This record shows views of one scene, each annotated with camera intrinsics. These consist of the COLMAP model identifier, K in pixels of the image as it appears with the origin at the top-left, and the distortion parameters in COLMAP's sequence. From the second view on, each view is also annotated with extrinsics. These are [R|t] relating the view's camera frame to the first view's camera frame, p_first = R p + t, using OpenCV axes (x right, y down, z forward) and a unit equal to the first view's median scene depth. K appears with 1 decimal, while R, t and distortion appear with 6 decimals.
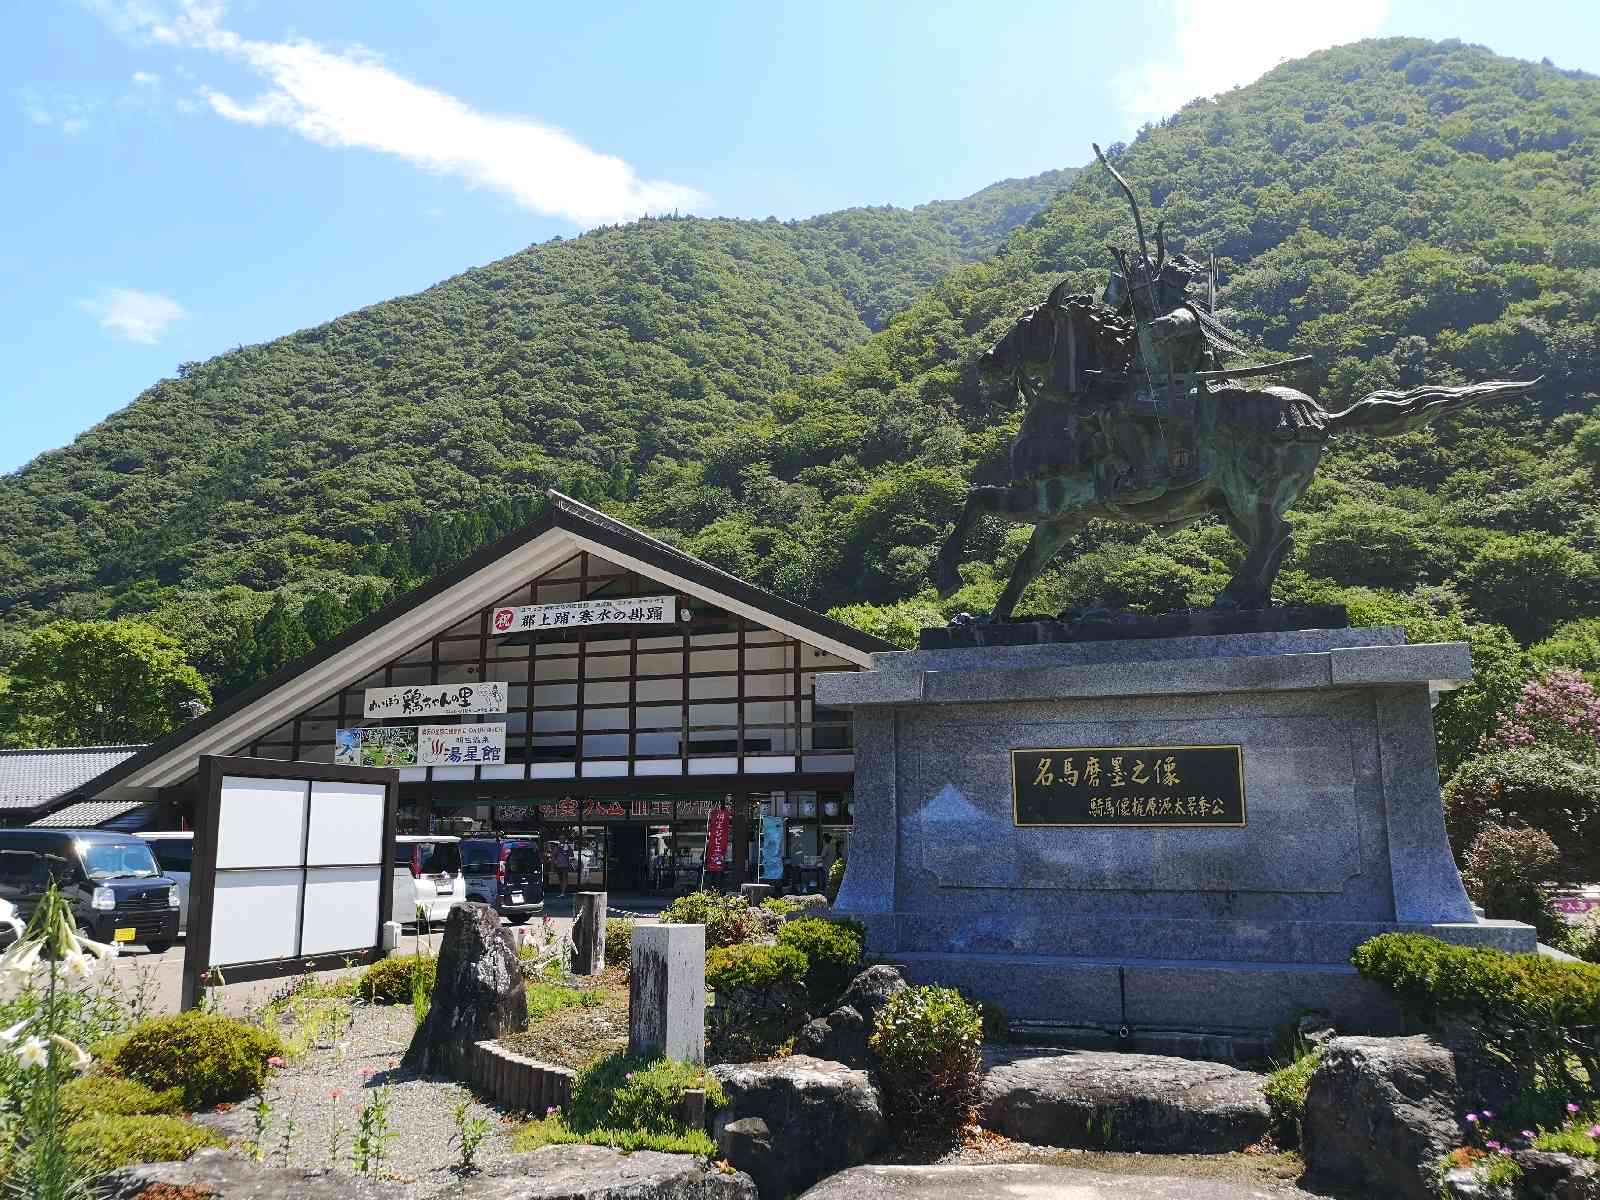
lens RADIAL K [[1267.2, 0, 800.0], [0, 1267.2, 600.0], [0, 0, 1]] dist [0.075359, -0.174191]
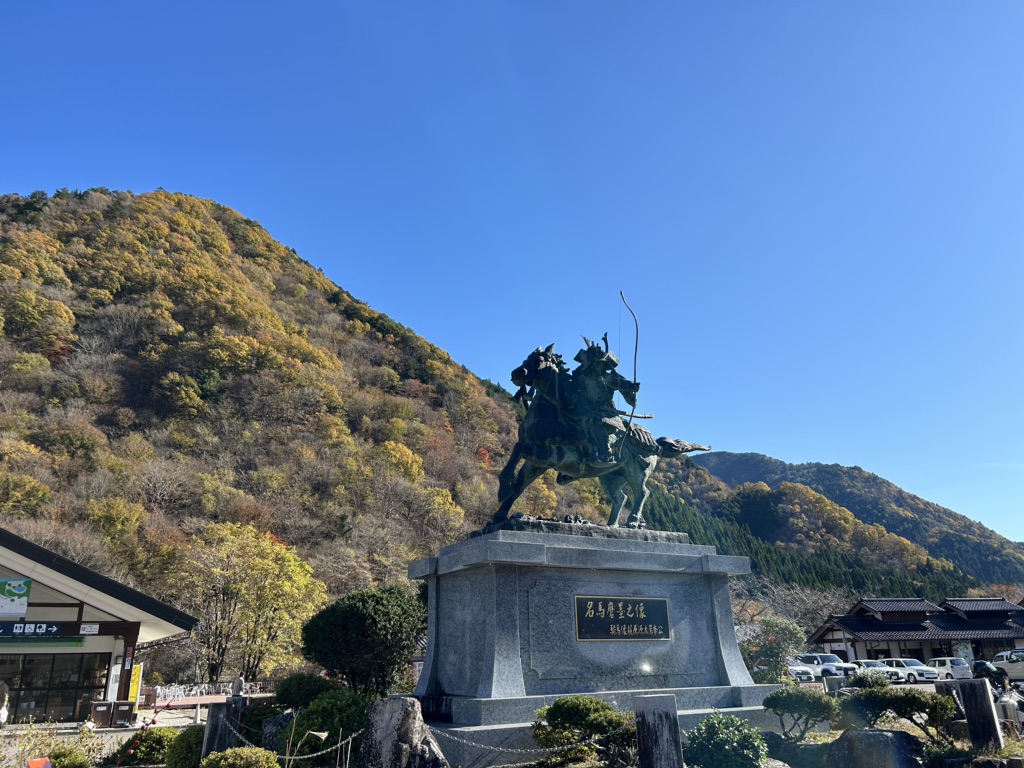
lens RADIAL K [[773.6, 0, 512.0], [0, 773.6, 384.0], [0, 0, 1]] dist [0.010988, -0.000866]
pose [[0.632167, 0.251765, 0.732788, -0.155659], [-0.118646, 0.966039, -0.229548, 0.019059], [-0.765694, 0.058170, 0.640569, 0.076261]]
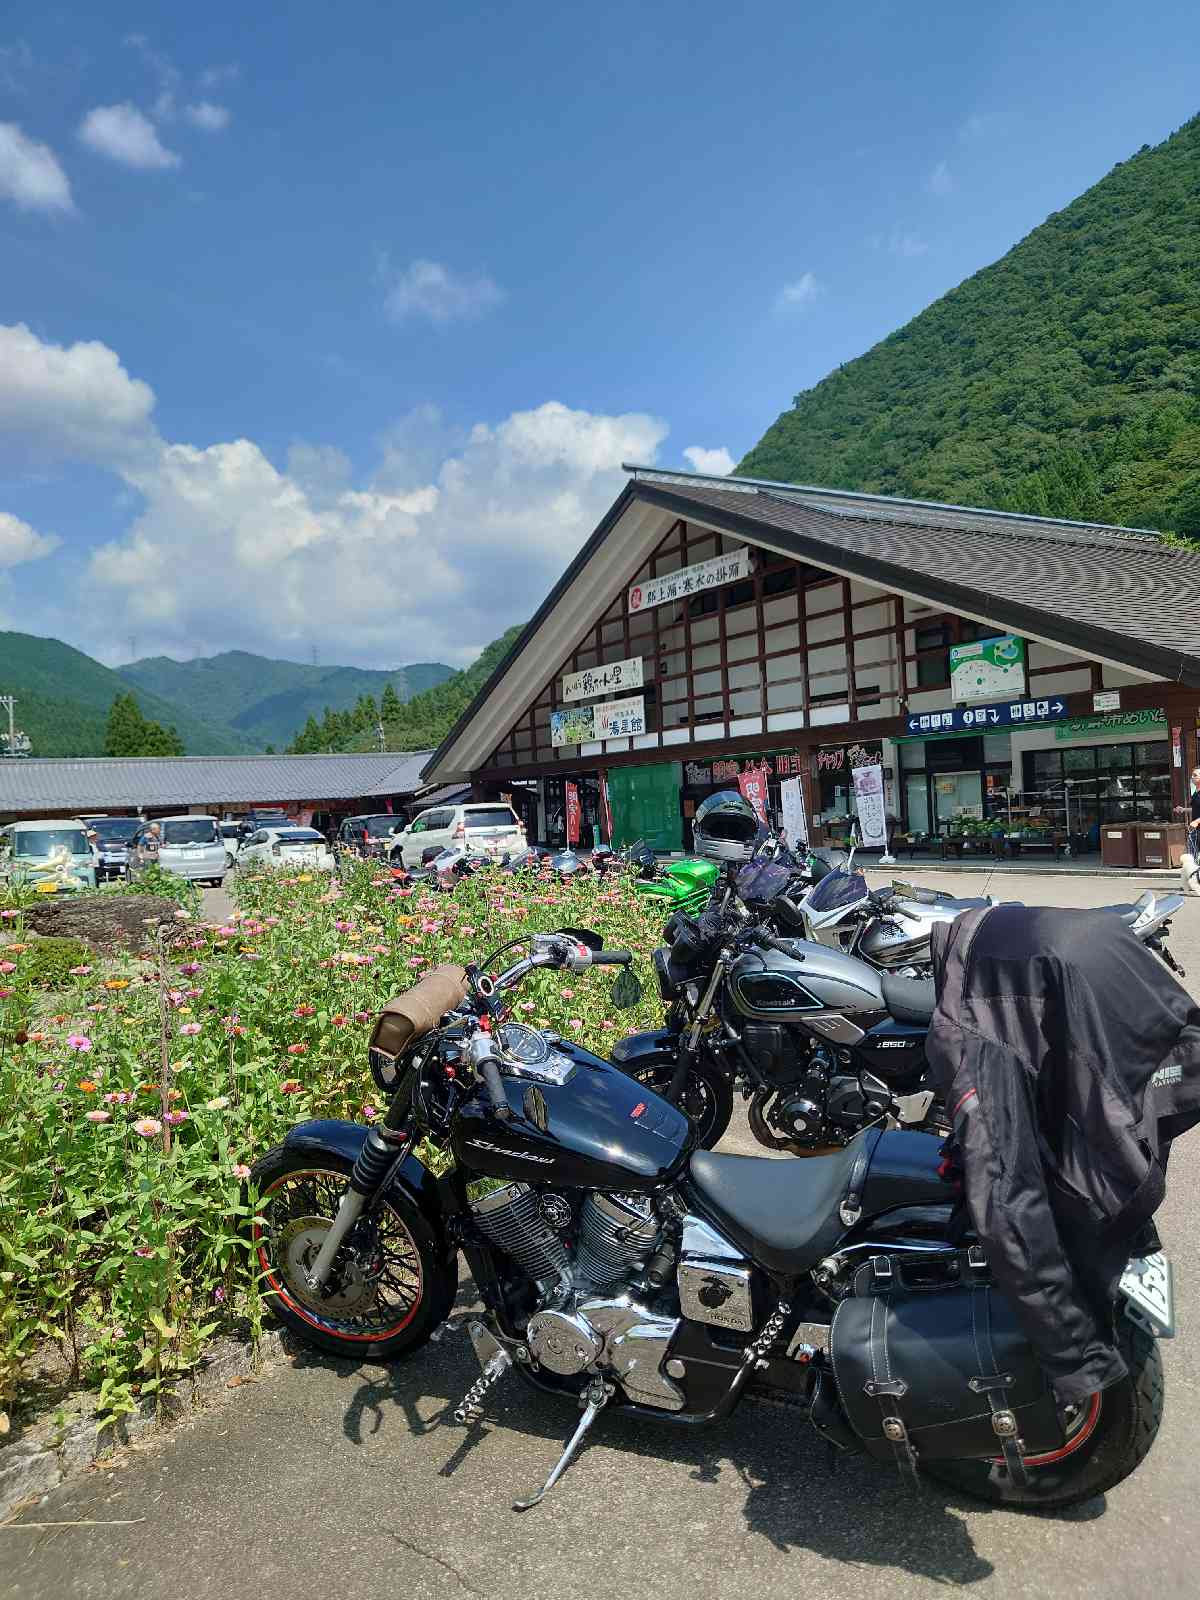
lens RADIAL K [[1148.9, 0, 598.1], [0, 1148.9, 816.6], [0, 0, 1]] dist [0.069384, -0.084598]
pose [[0.777668, -0.030718, -0.627924, 0.332886], [0.158064, 0.976275, 0.147999, 0.045744], [0.608480, -0.214347, 0.764073, 0.211573]]
